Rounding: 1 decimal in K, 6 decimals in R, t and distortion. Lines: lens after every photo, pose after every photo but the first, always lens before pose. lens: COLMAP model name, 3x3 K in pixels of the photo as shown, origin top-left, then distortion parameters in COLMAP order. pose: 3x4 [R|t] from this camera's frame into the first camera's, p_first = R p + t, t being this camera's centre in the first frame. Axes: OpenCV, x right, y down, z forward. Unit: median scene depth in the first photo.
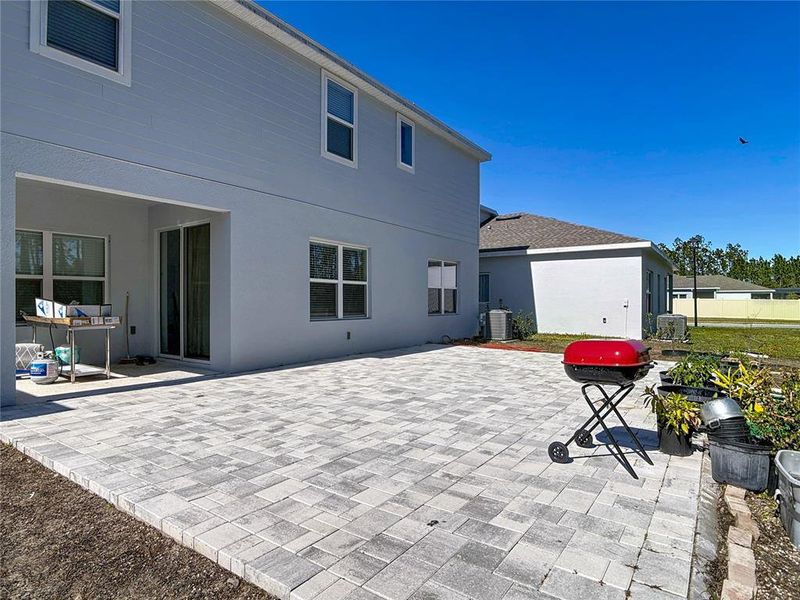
lens RADIAL K [[464.7, 0, 398.3], [0, 464.7, 295.9], [0, 0, 1]] dist [-0.014963, 0.004243]
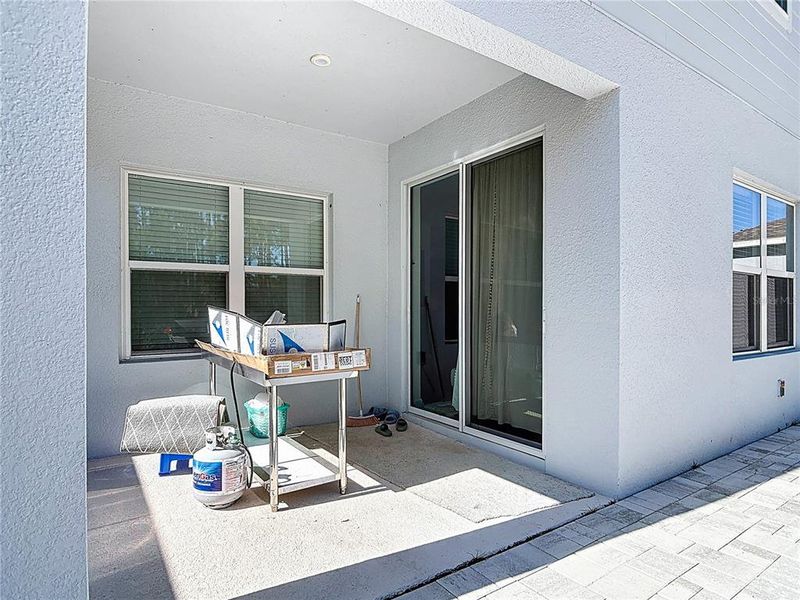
lens RADIAL K [[464.7, 0, 402.6], [0, 464.7, 304.6], [0, 0, 1]] dist [-0.014963, 0.004243]
pose [[0.938681, 0.003161, -0.344774, -0.425137], [-0.000908, 0.999977, 0.006697, -0.001276], [0.344787, -0.005973, 0.938662, 0.609299]]
